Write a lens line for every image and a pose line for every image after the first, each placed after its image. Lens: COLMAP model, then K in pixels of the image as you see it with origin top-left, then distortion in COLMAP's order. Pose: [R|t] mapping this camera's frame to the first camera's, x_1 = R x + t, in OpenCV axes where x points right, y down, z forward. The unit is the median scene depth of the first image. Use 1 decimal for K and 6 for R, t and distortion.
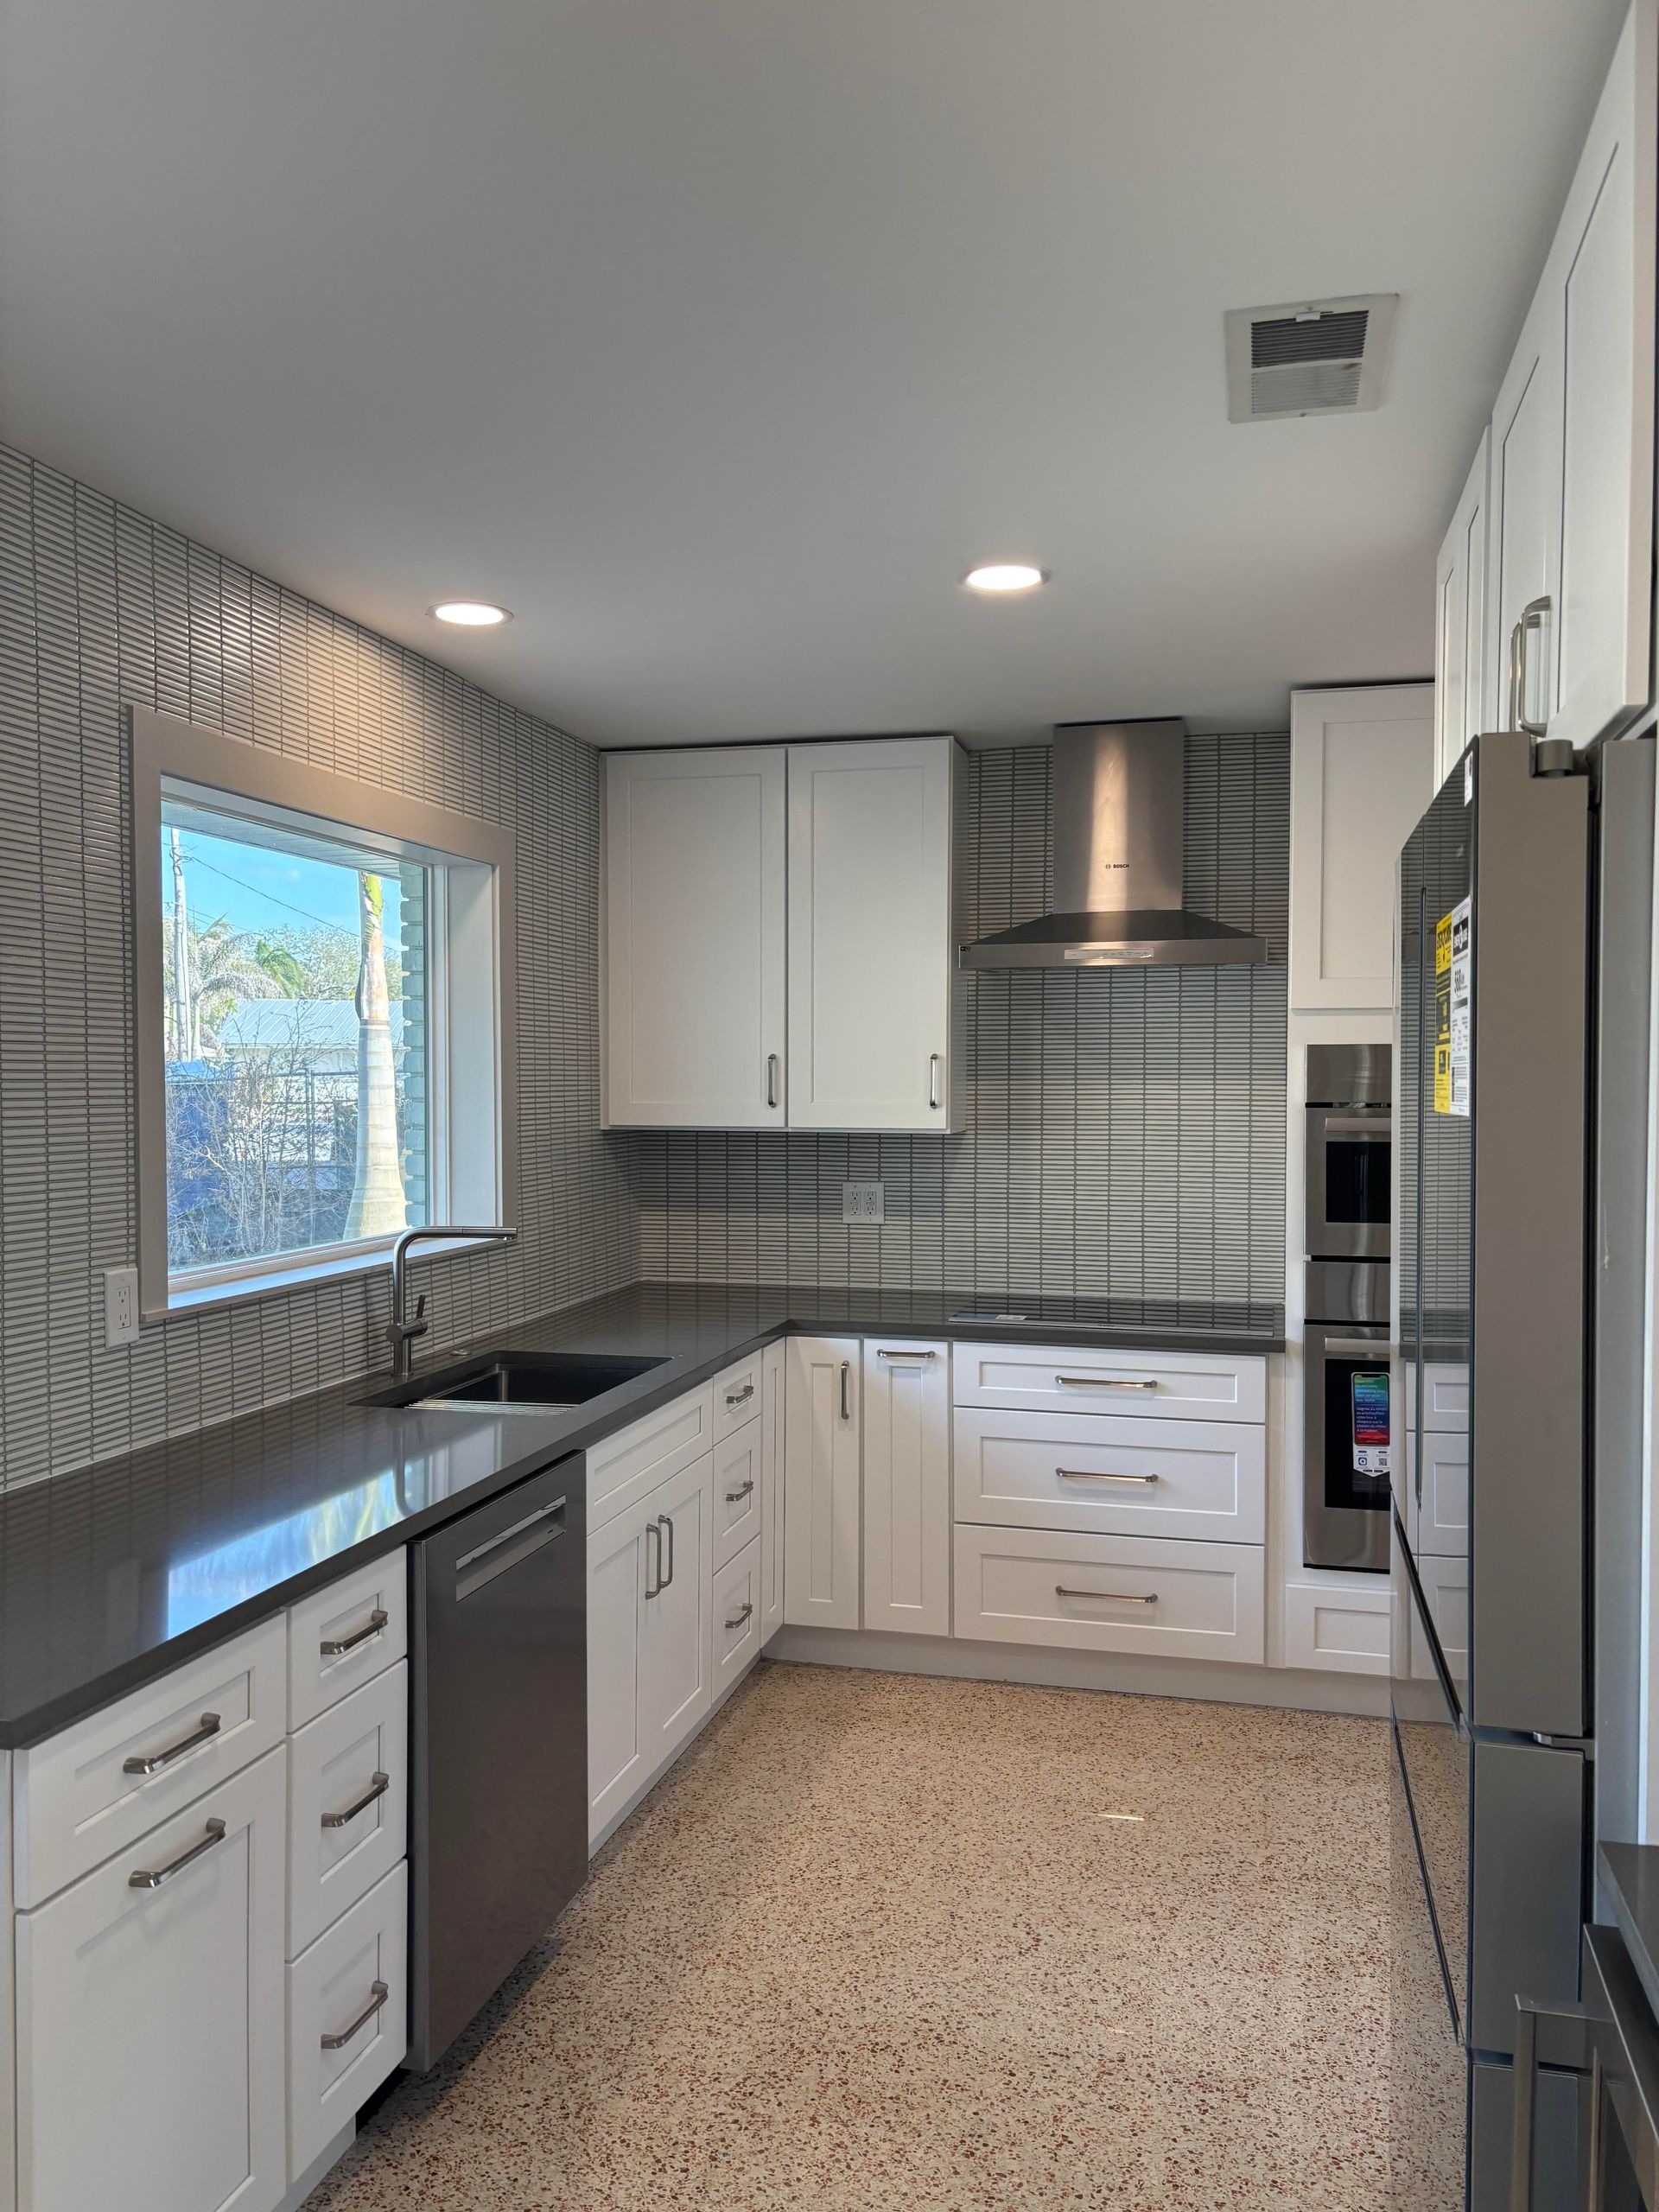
lens RADIAL K [[1716.3, 0, 829.5], [0, 1716.3, 1114.8], [0, 0, 1]] dist [0.092317, -0.021678]
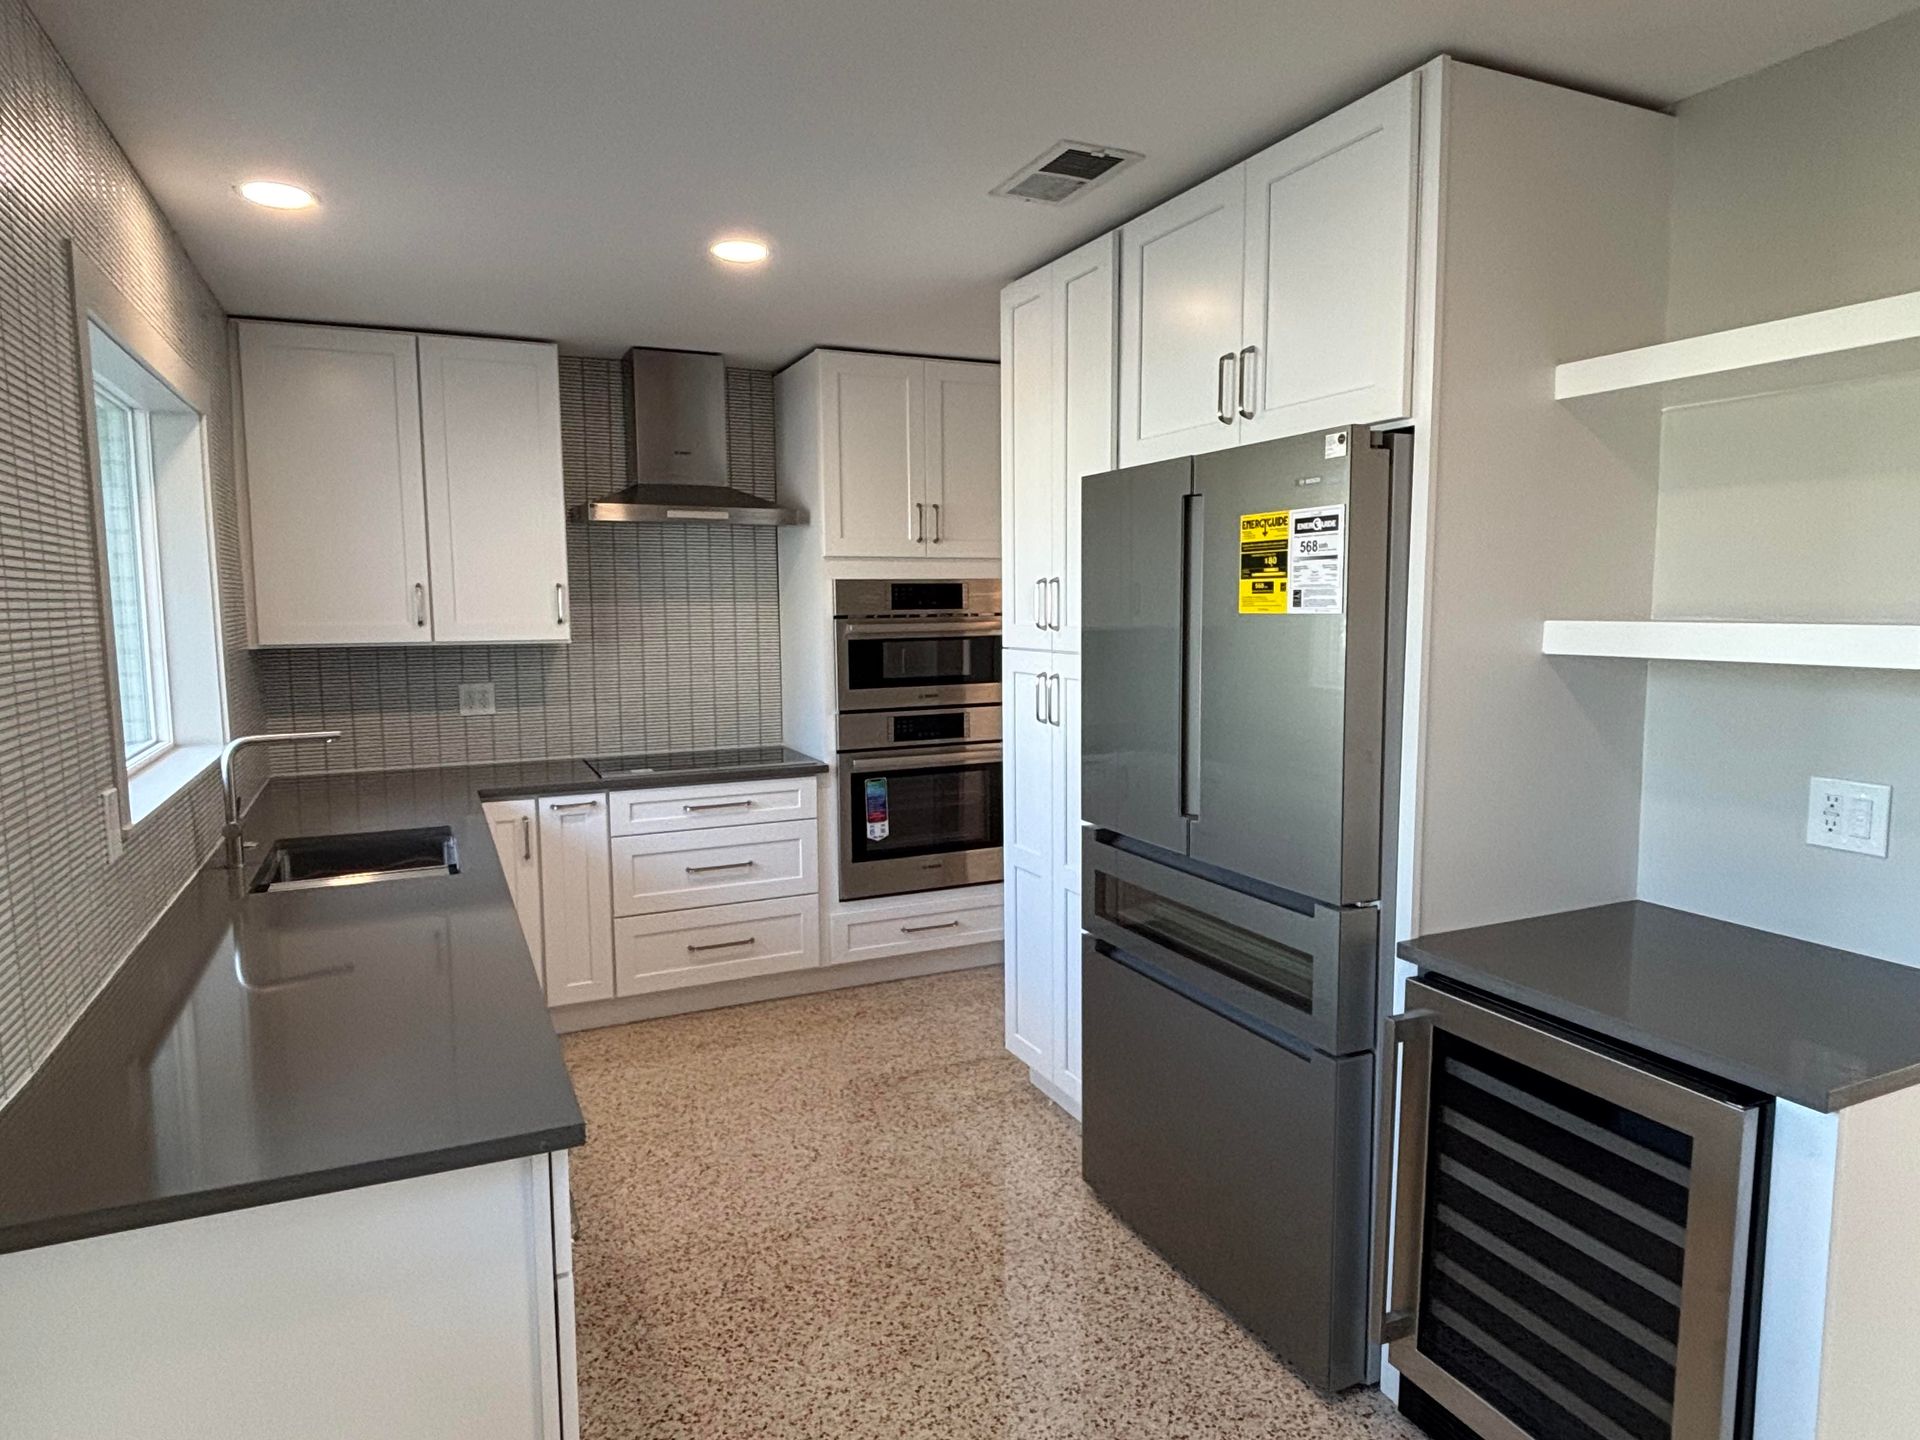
lens RADIAL K [[1190.1, 0, 960.2], [0, 1190.1, 712.5], [0, 0, 1]] dist [0.057232, -0.004350]
pose [[0.781431, -0.075056, 0.619462, -0.302663], [0.027403, 0.995910, 0.086100, -0.008003], [-0.623390, -0.050306, 0.780291, 0.068862]]
